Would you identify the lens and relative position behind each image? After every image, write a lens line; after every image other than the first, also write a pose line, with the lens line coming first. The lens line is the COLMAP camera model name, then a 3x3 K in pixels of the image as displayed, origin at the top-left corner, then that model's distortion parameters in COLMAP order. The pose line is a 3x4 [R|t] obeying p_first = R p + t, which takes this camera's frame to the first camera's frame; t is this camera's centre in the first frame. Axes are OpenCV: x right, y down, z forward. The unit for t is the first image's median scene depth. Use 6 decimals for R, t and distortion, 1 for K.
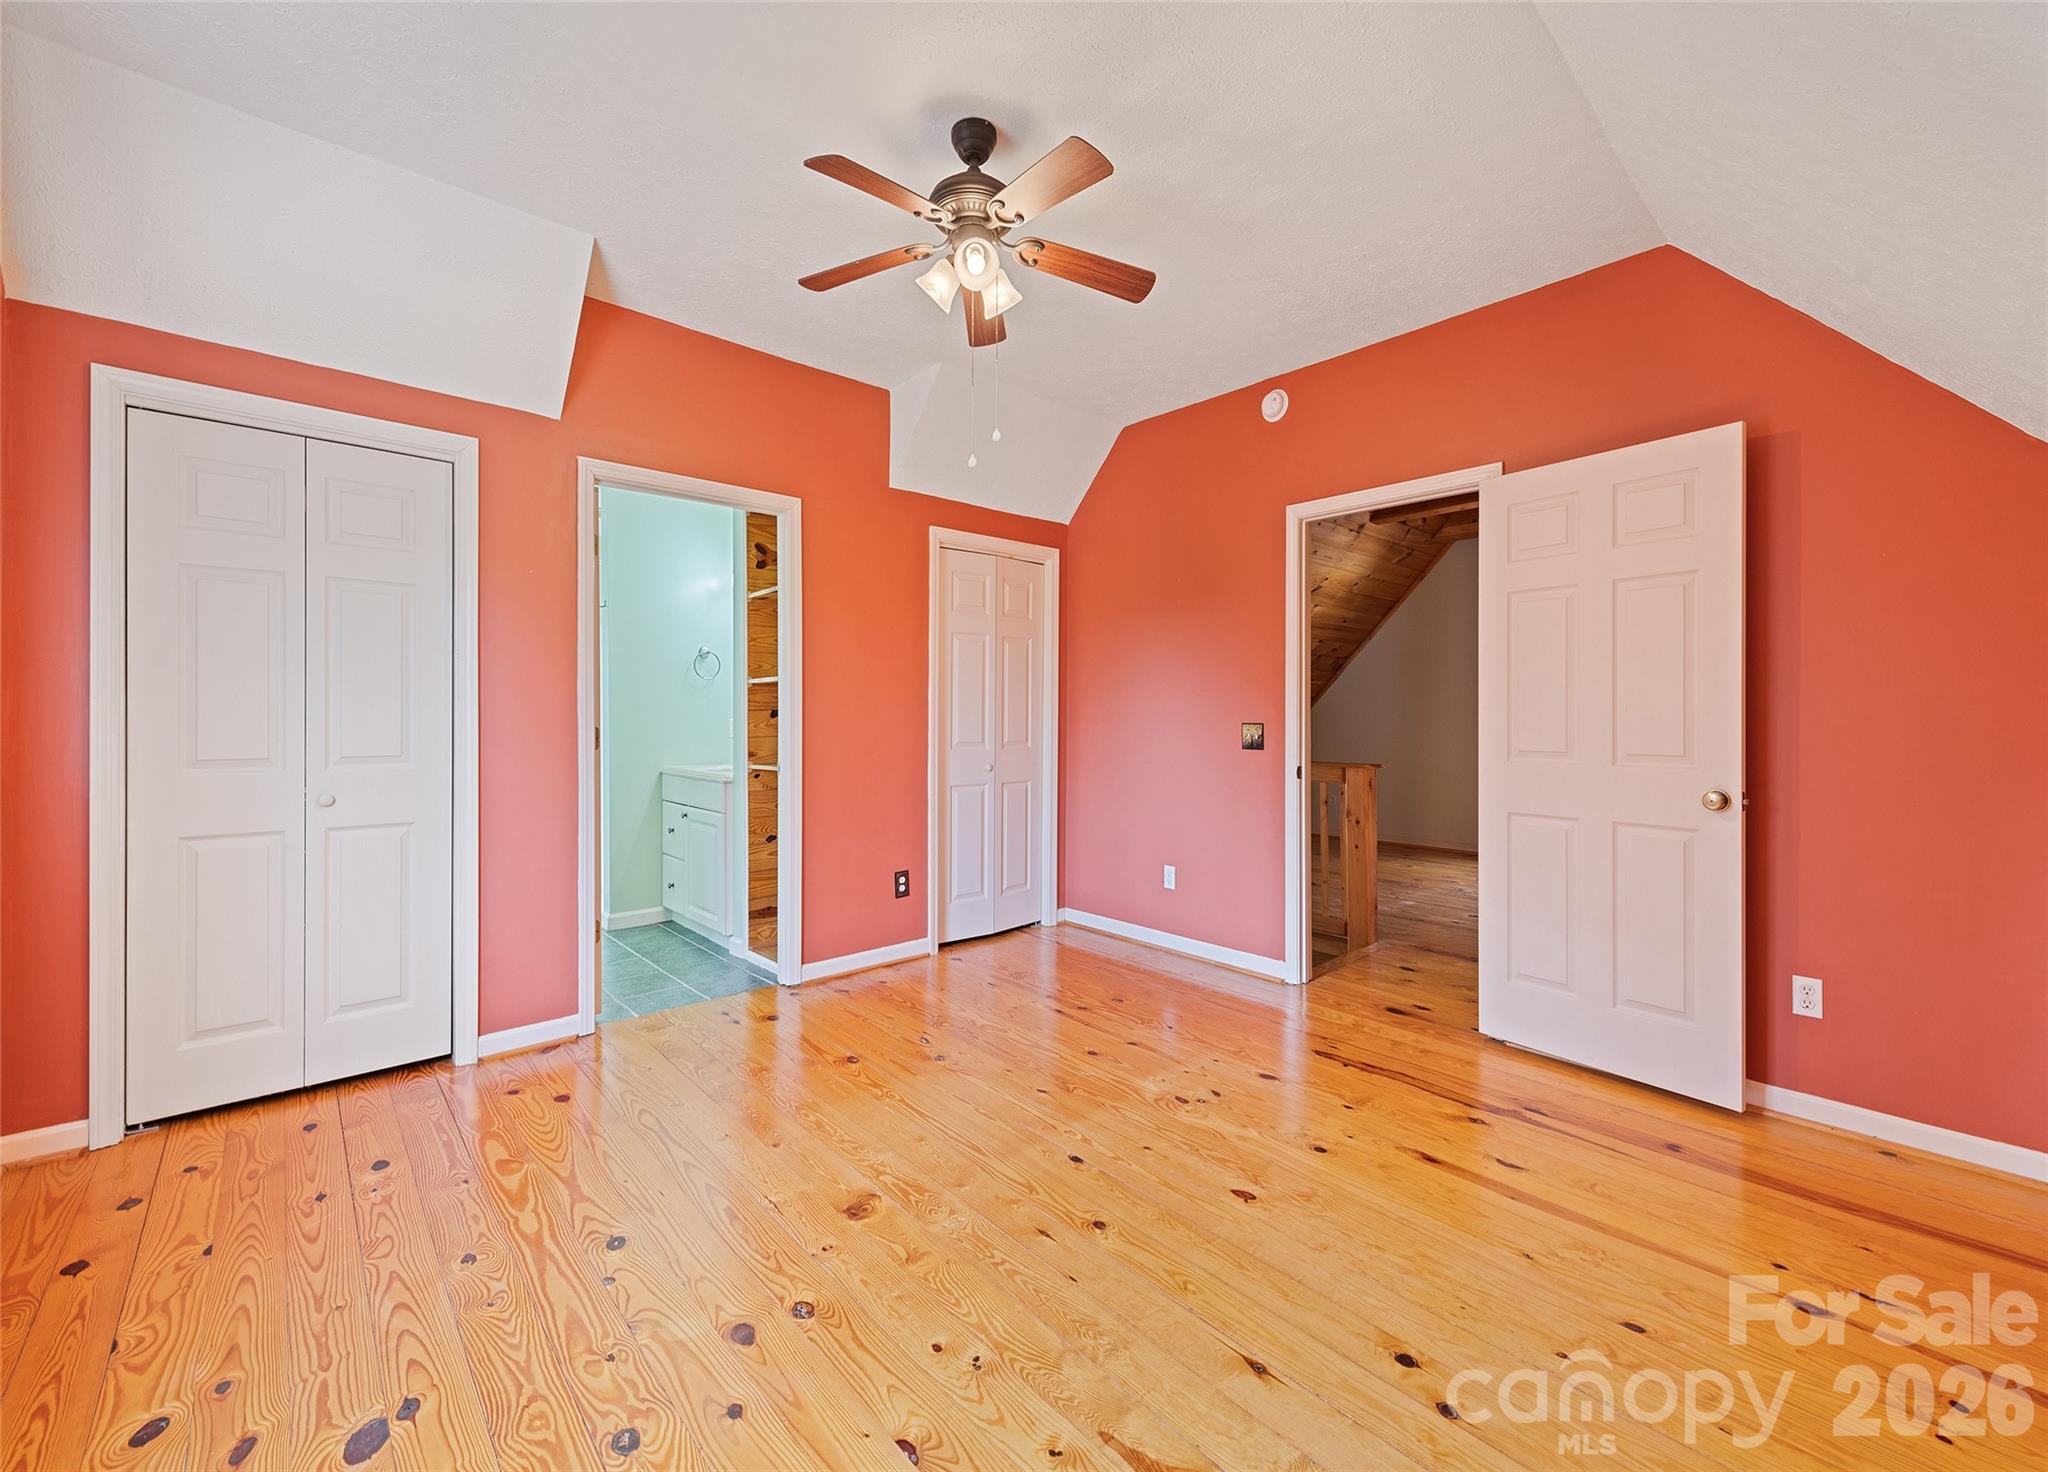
lens RADIAL K [[823.6, 0, 1017.6], [0, 823.6, 703.9], [0, 0, 1]] dist [0.011743, -0.000463]
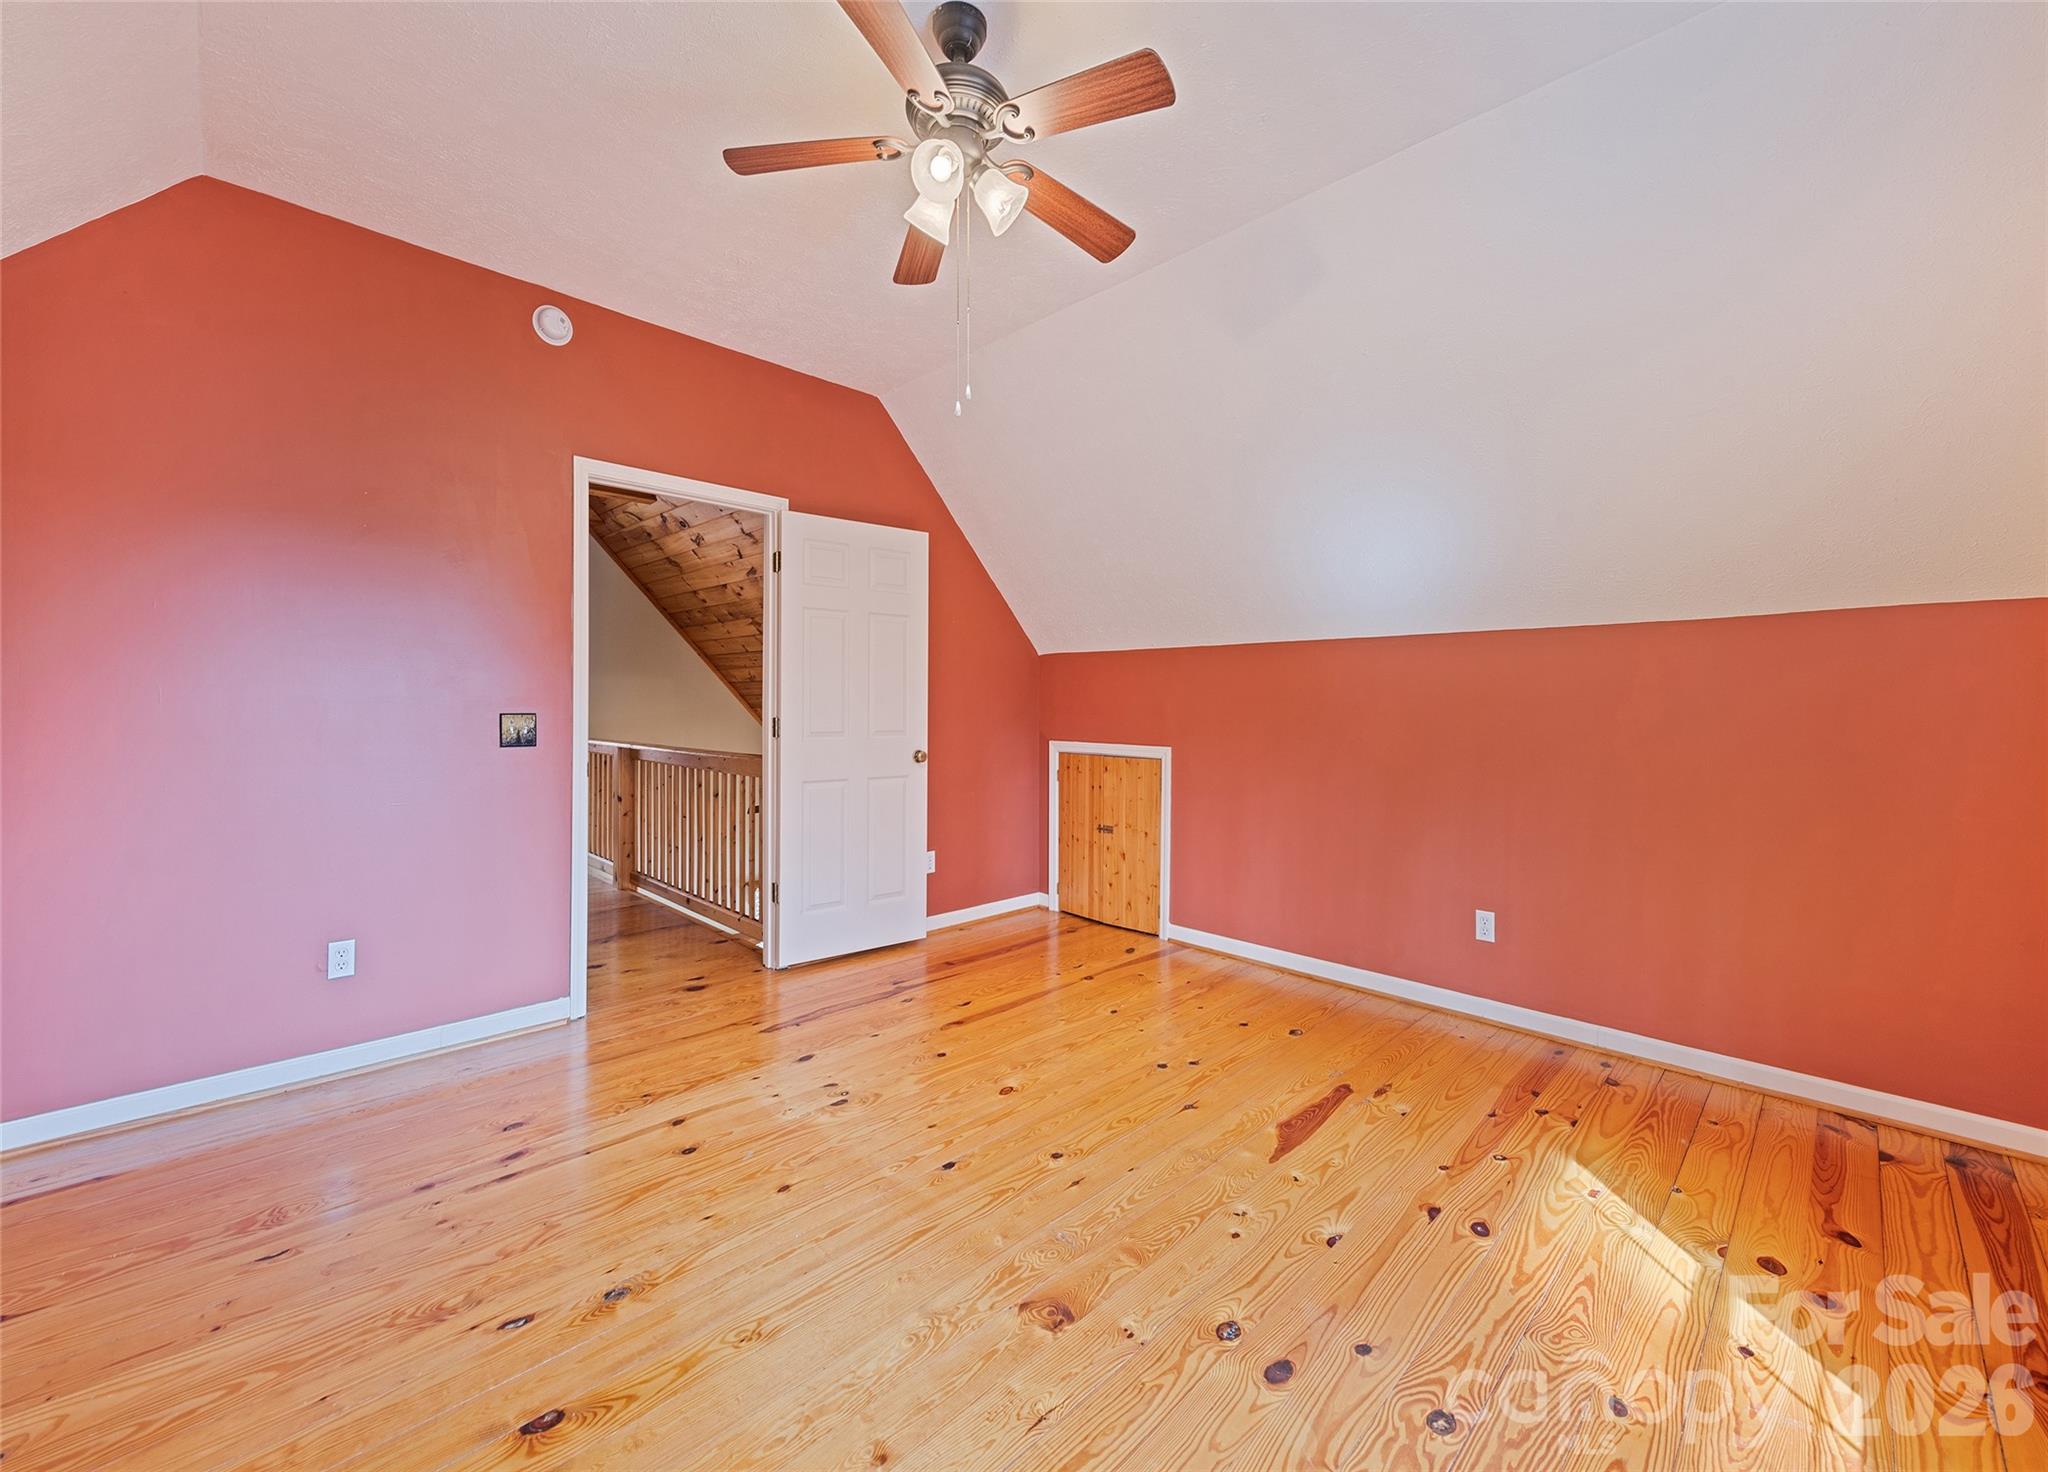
lens RADIAL K [[823.6, 0, 1017.6], [0, 823.6, 703.9], [0, 0, 1]] dist [0.011743, -0.000463]
pose [[-0.043309, -0.002544, 0.999059, -0.872682], [-0.021439, 0.999769, 0.001616, 0.003592], [-0.998832, -0.021349, -0.043353, 0.938933]]
